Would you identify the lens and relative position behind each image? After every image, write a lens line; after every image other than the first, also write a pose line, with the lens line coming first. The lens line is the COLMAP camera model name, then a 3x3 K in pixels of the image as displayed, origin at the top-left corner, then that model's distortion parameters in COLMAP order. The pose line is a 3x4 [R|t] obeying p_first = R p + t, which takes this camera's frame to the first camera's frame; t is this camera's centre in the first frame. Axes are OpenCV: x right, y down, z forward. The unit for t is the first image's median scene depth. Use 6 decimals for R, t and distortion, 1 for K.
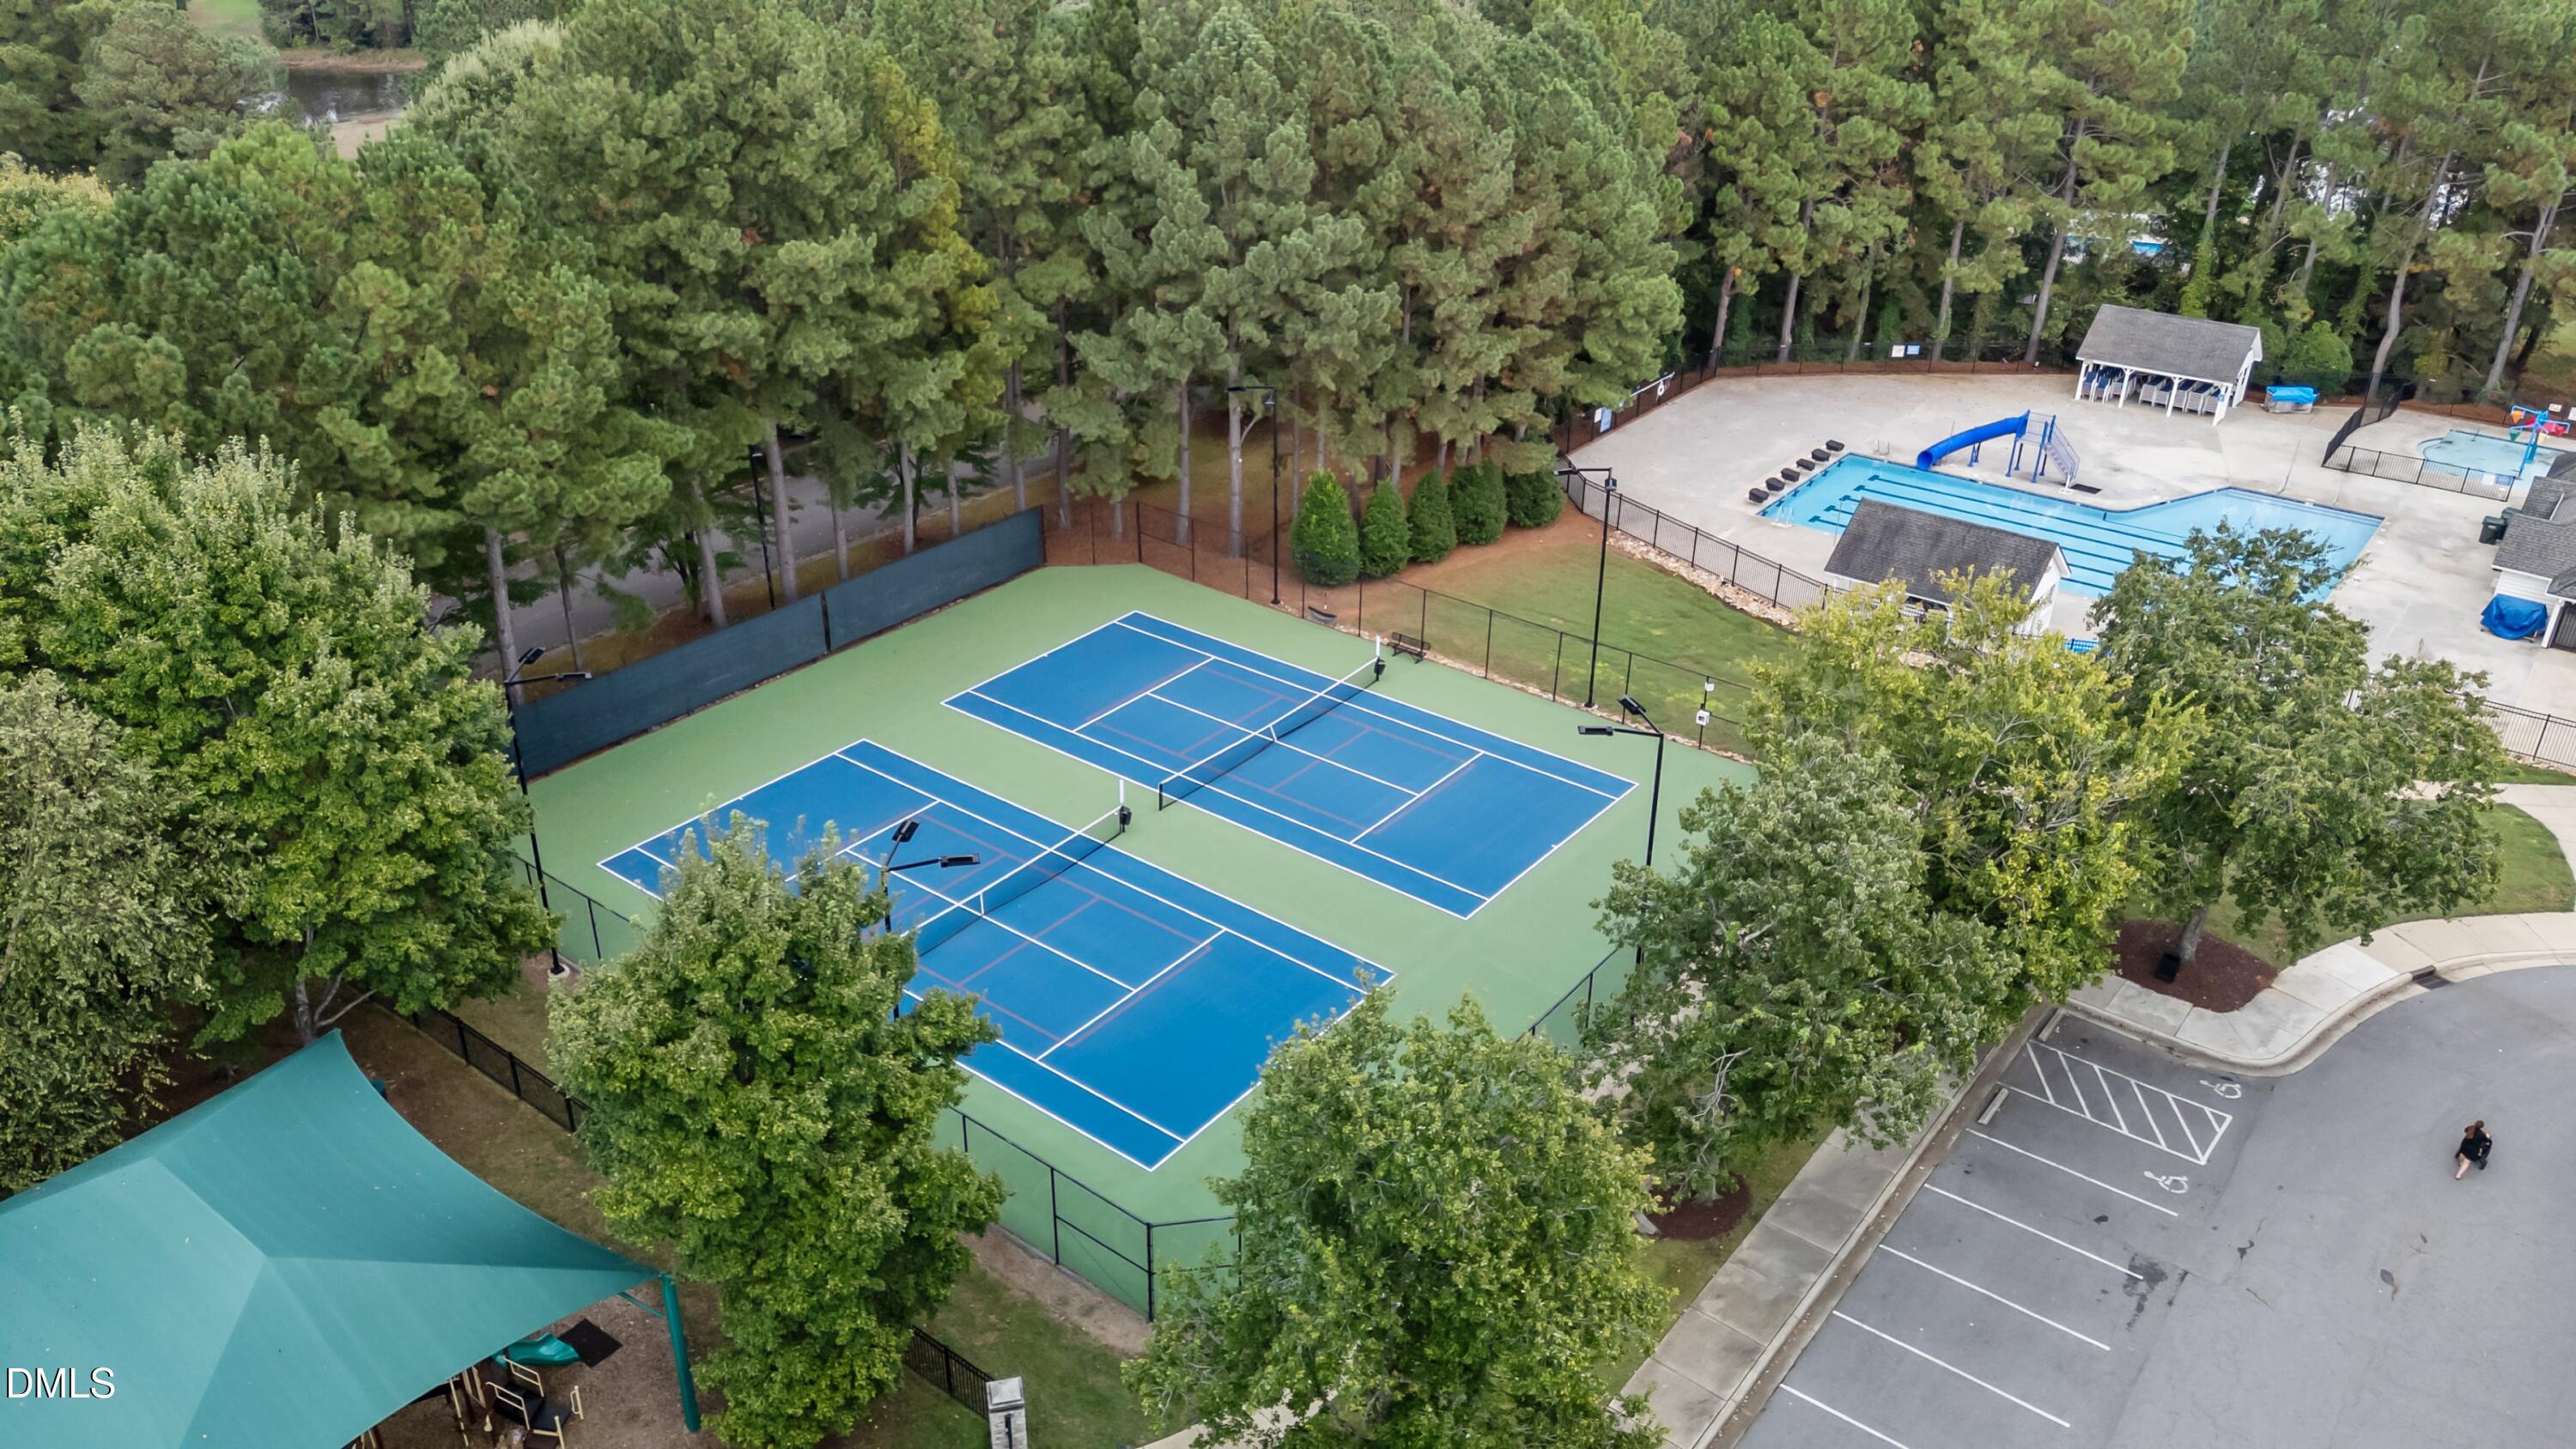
lens RADIAL K [[1853.3, 0, 1288.0], [0, 1853.3, 724.5], [0, 0, 1]] dist [0.058525, -0.053966]
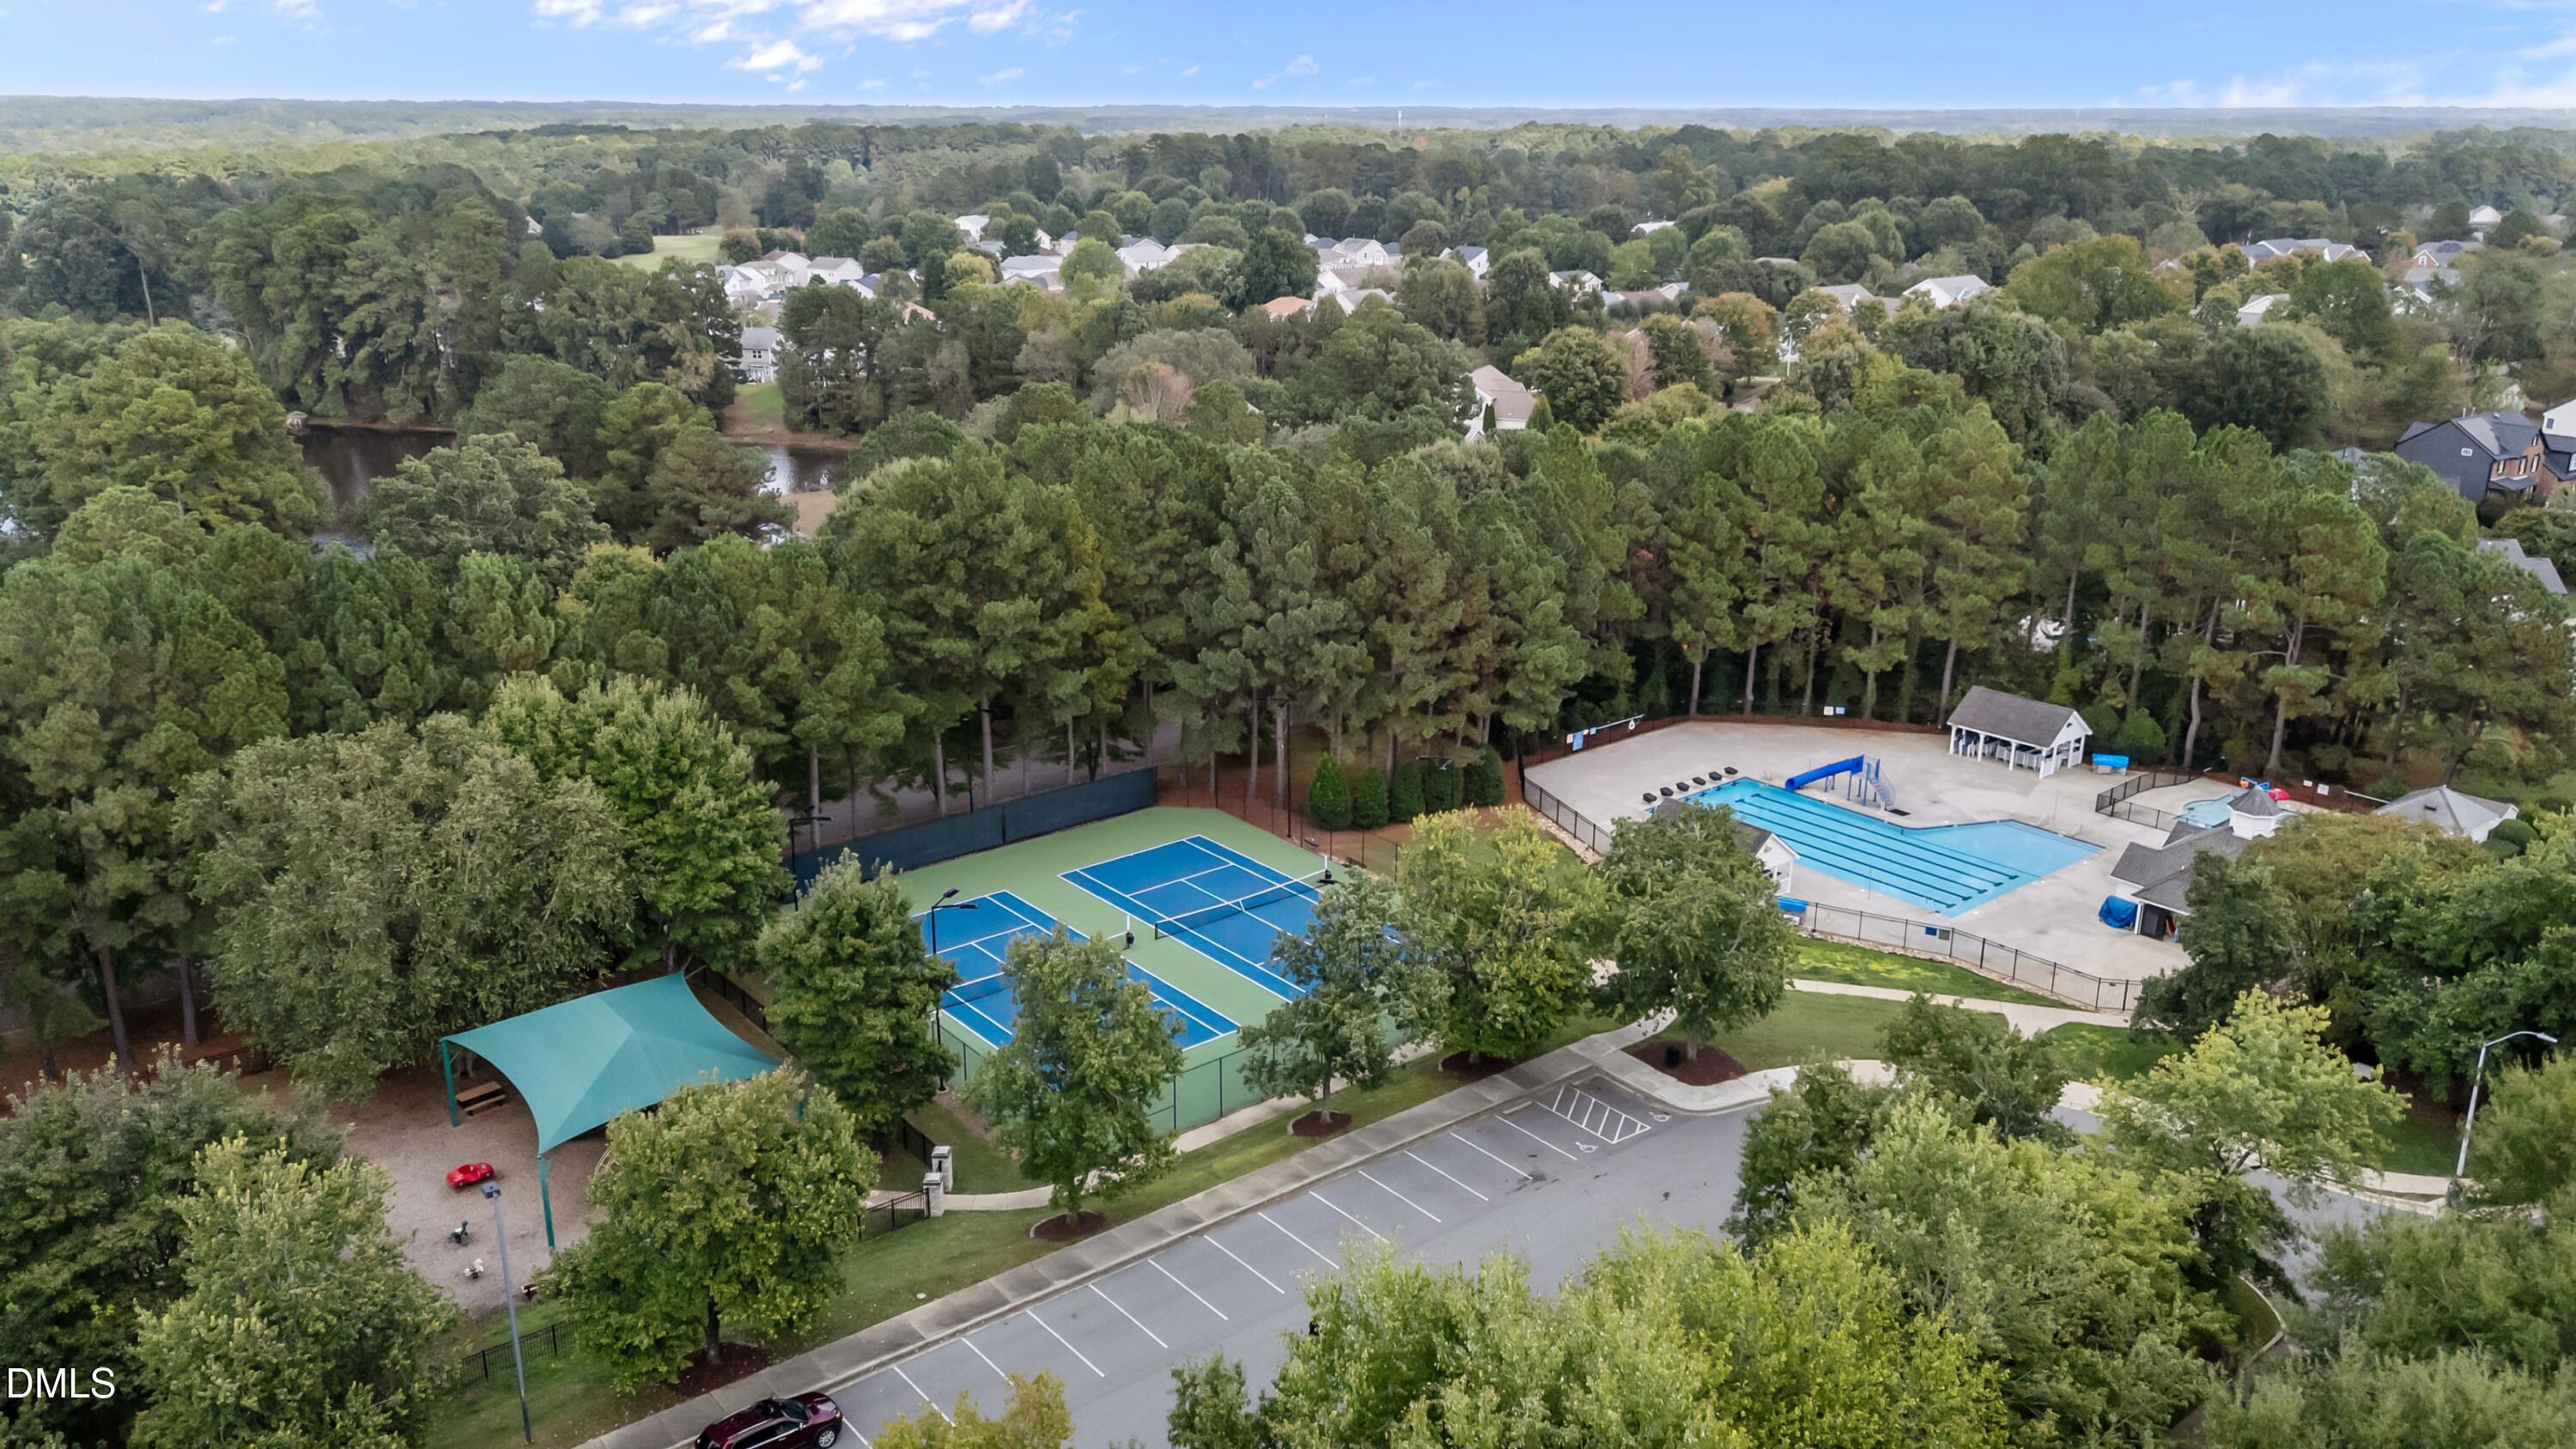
lens RADIAL K [[1909.2, 0, 1318.4], [0, 1909.2, 731.2], [0, 0, 1]] dist [0.082784, -0.065796]
pose [[0.975154, 0.062060, -0.212658, 0.425913], [-0.098647, 0.981177, -0.166016, 0.132568], [0.198352, 0.182869, 0.962920, -0.662455]]
